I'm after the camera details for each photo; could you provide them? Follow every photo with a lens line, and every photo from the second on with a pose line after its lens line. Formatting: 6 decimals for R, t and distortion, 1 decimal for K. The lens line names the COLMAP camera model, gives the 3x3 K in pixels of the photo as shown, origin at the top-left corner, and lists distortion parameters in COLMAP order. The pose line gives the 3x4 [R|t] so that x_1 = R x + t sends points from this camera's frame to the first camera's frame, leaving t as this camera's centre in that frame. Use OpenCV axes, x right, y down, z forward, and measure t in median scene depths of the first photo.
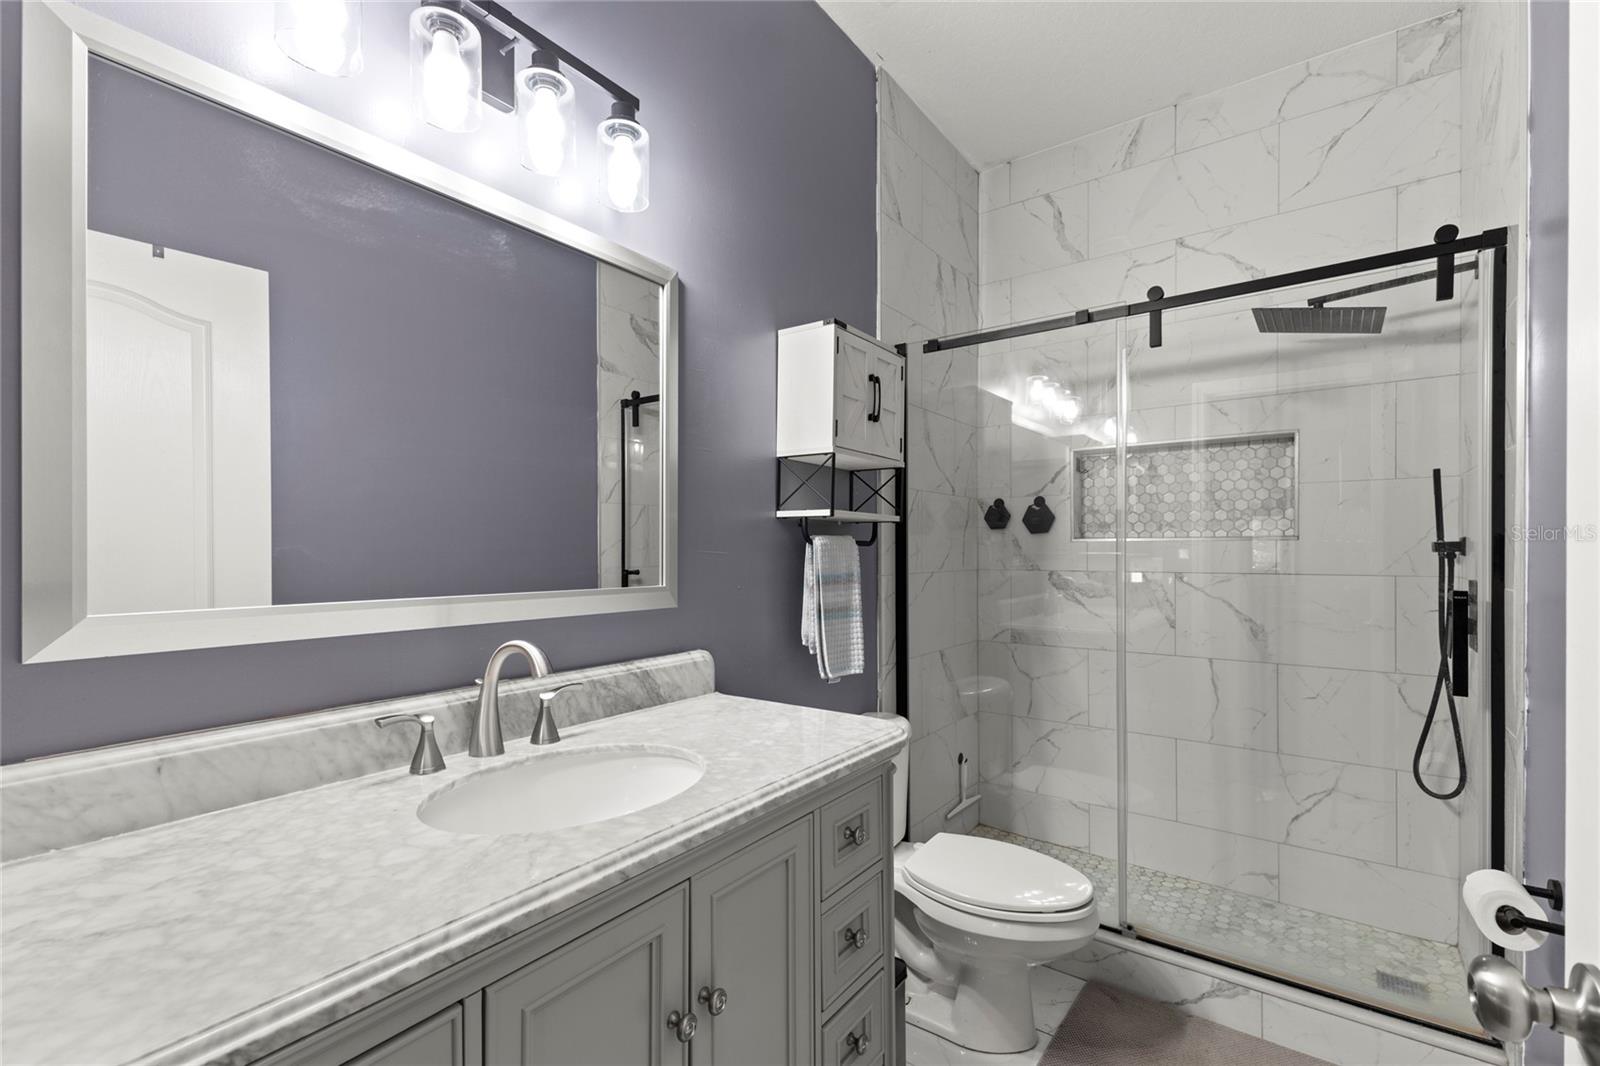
lens RADIAL K [[689.9, 0, 805.4], [0, 689.9, 541.2], [0, 0, 1]] dist [0.012107, -0.000355]
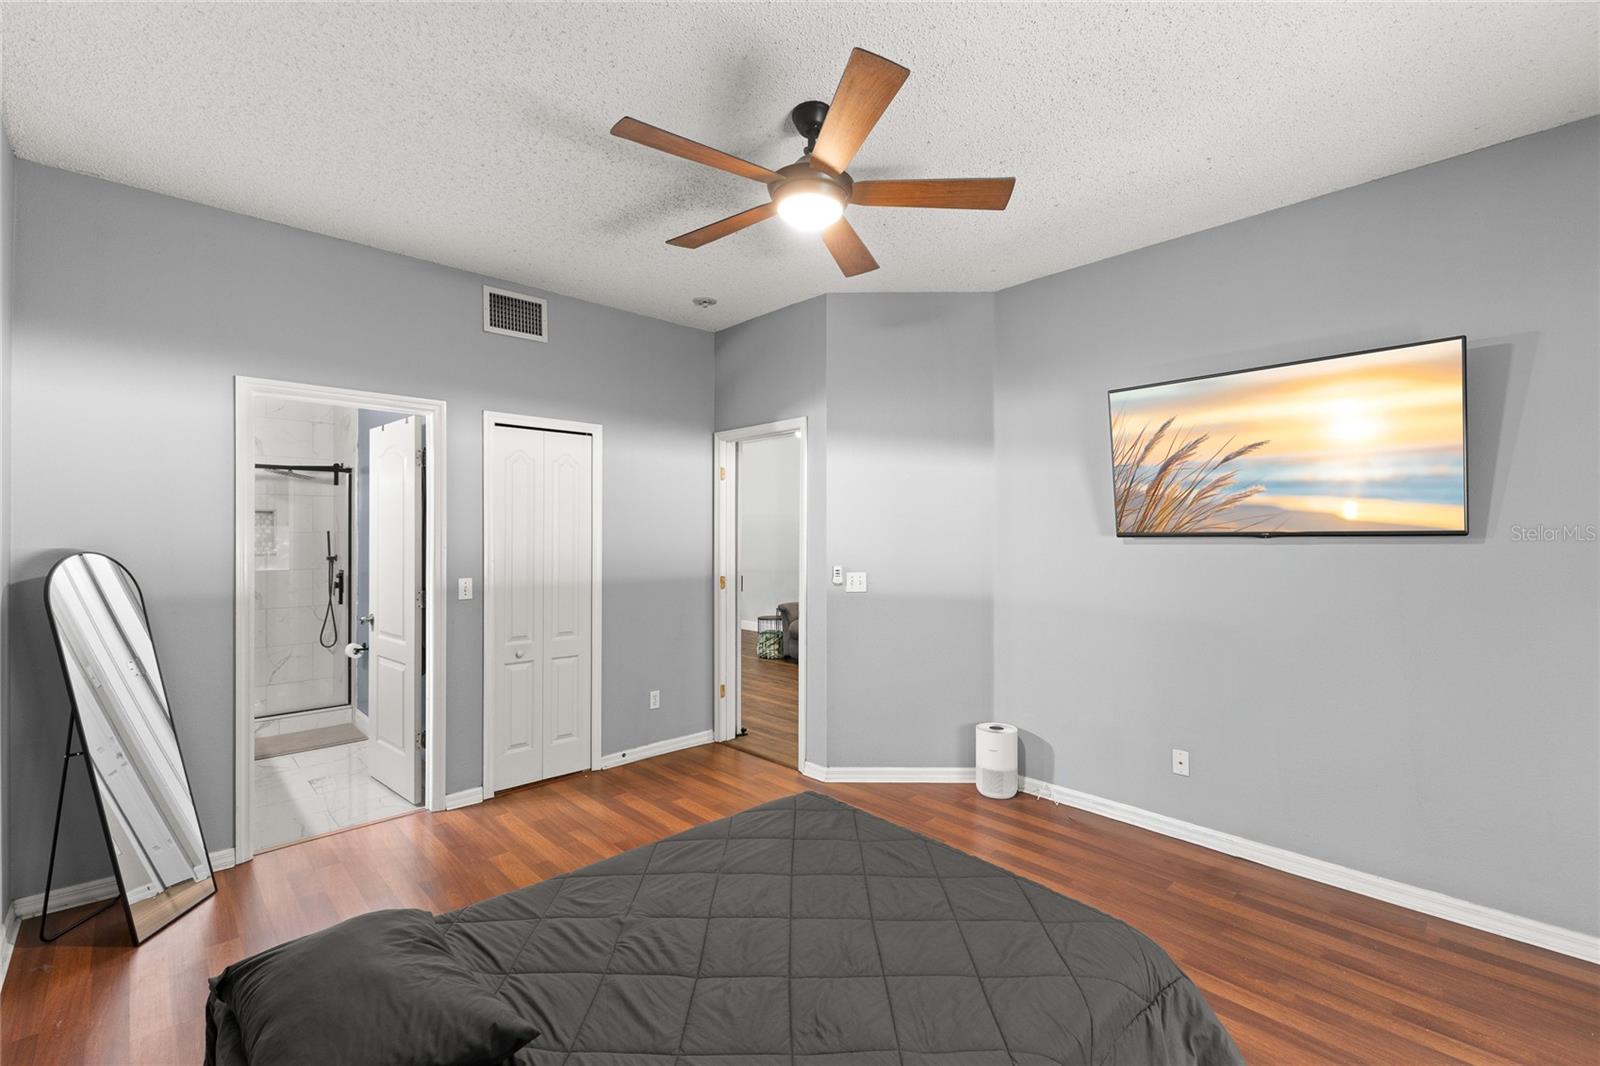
lens RADIAL K [[689.9, 0, 813.6], [0, 689.9, 555.6], [0, 0, 1]] dist [0.012107, -0.000355]
pose [[0.156693, -0.015690, 0.987523, -1.687334], [-0.012669, 0.999760, 0.017894, -0.084392], [-0.987566, -0.015315, 0.156456, -1.492124]]
